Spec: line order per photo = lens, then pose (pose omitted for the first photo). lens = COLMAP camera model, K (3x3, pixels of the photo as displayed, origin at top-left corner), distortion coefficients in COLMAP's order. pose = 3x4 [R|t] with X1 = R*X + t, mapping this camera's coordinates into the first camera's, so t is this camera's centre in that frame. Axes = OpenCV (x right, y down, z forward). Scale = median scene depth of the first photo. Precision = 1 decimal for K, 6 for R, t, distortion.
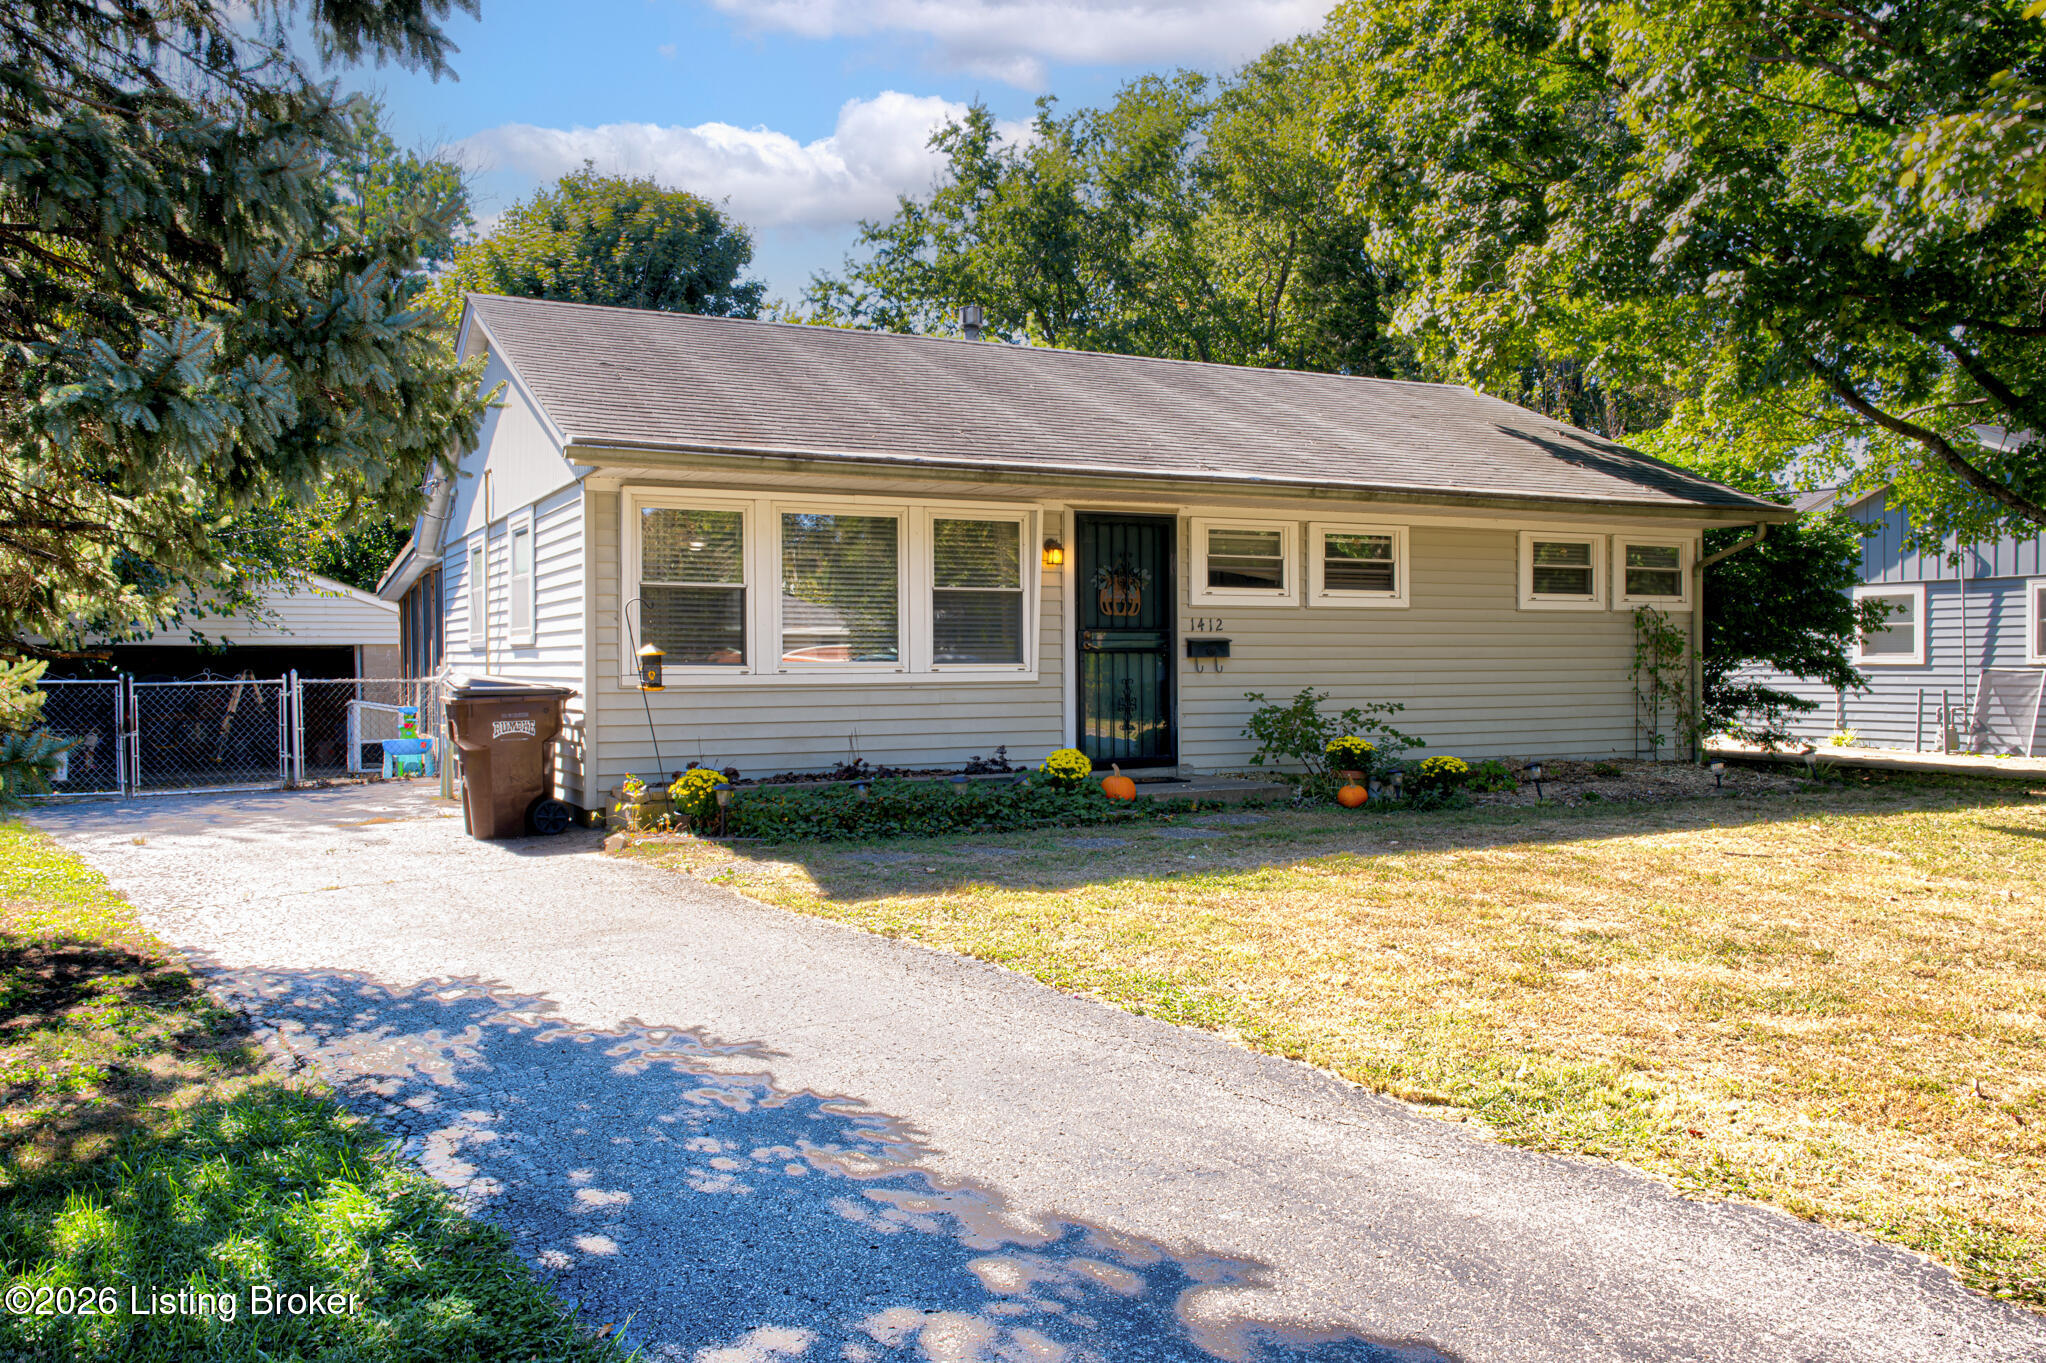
lens RADIAL K [[1633.9, 0, 1023.0], [0, 1633.9, 681.5], [0, 0, 1]] dist [0.004691, 0.003338]
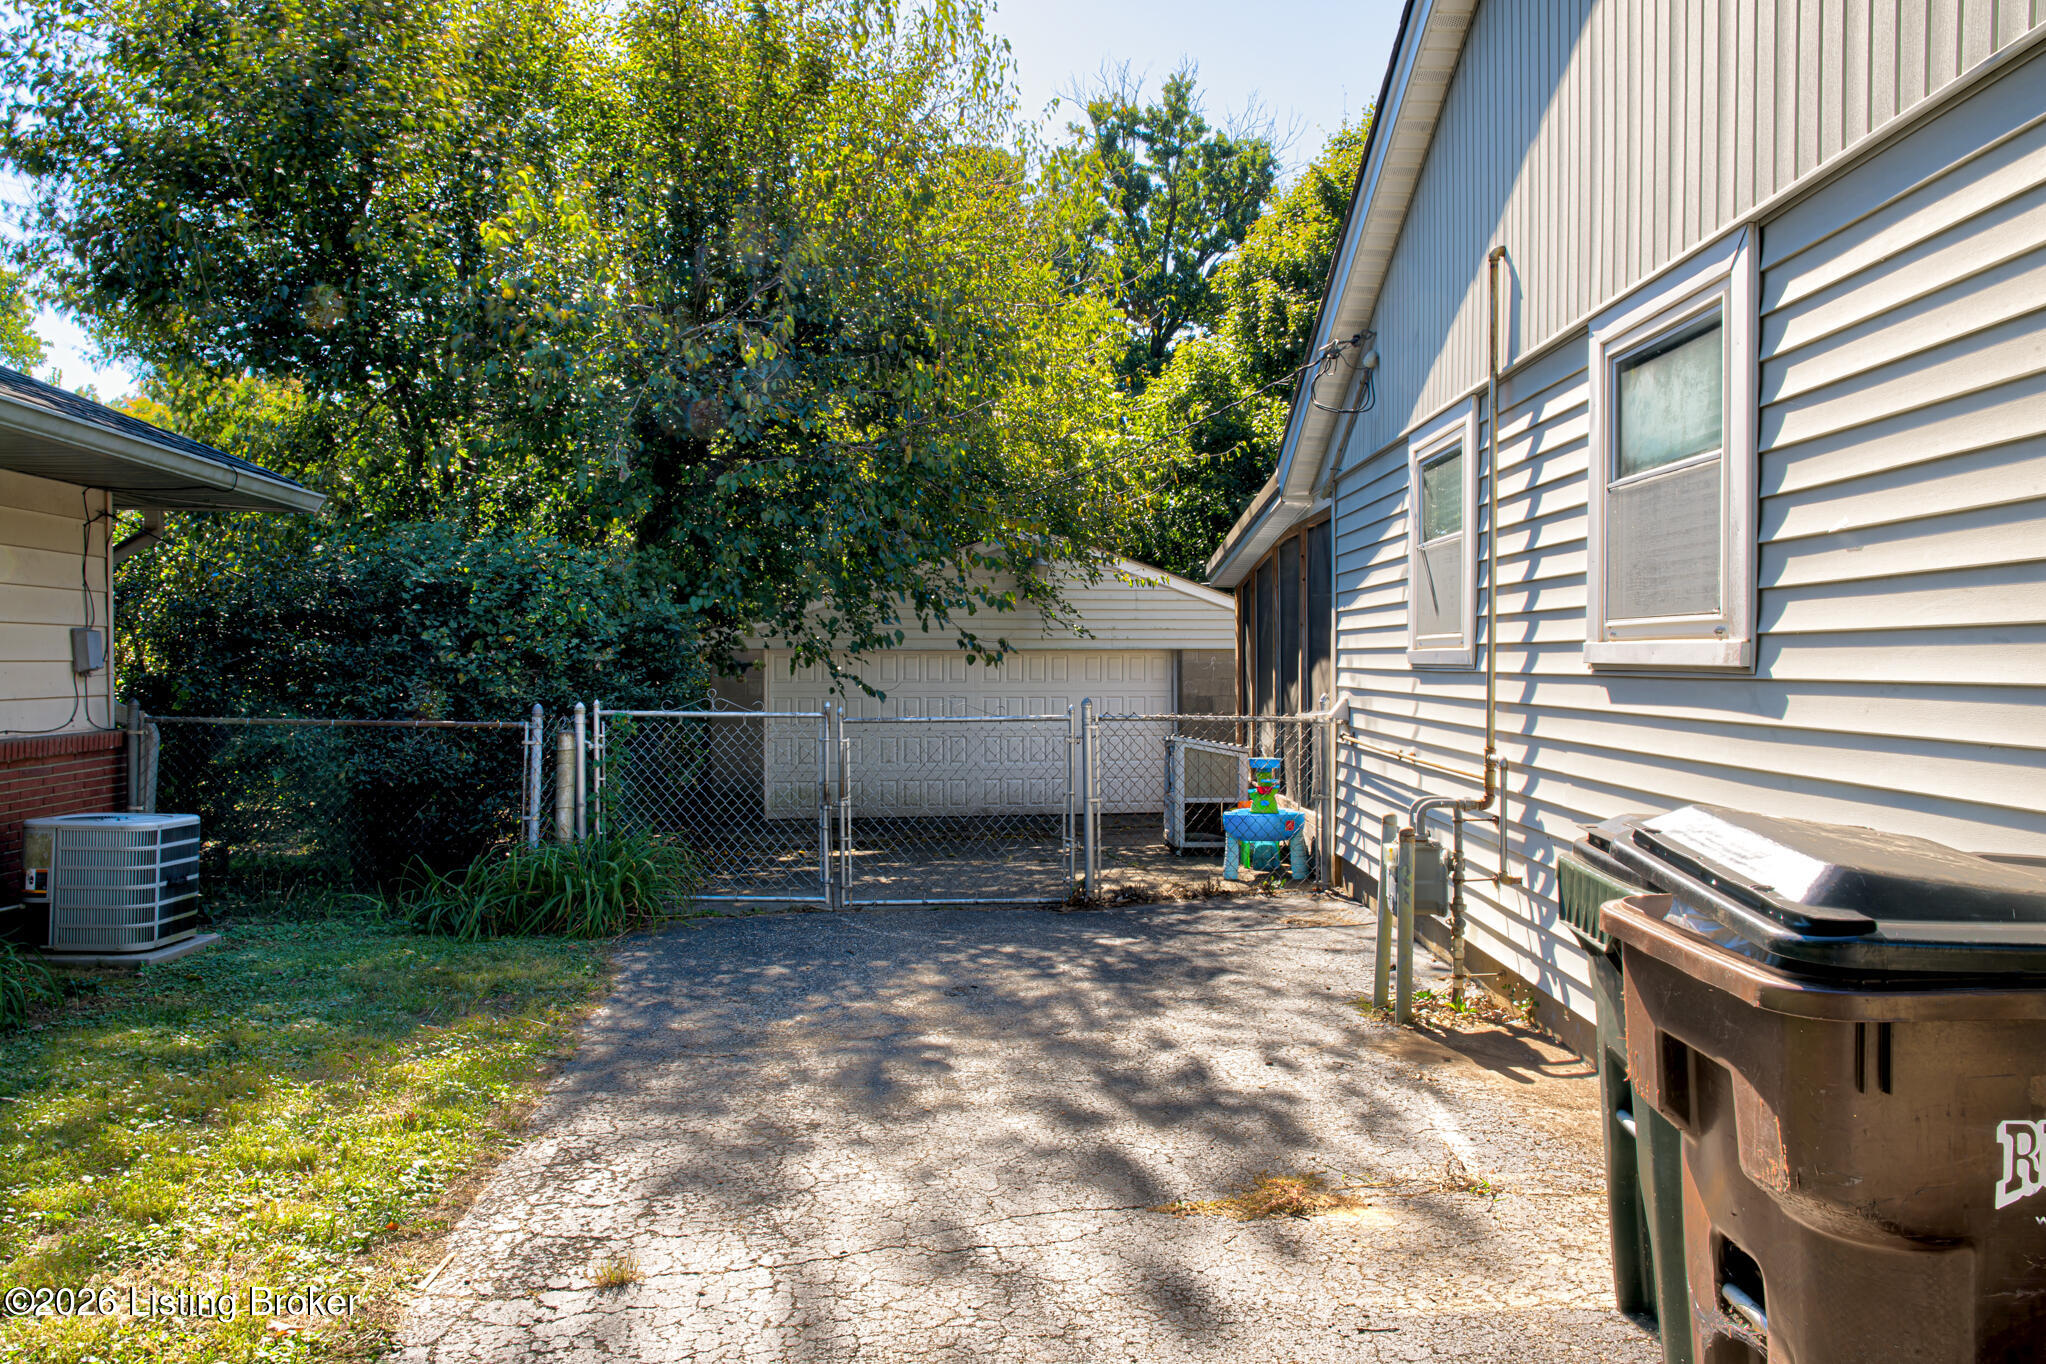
lens RADIAL K [[1452.0, 0, 1023.0], [0, 1452.0, 682.0], [0, 0, 1]] dist [0.000190, -0.000102]
pose [[0.888104, 0.012272, -0.459479, -0.272545], [-0.010204, 0.999924, 0.006983, -0.019180], [0.459530, -0.001513, 0.888161, 0.632149]]
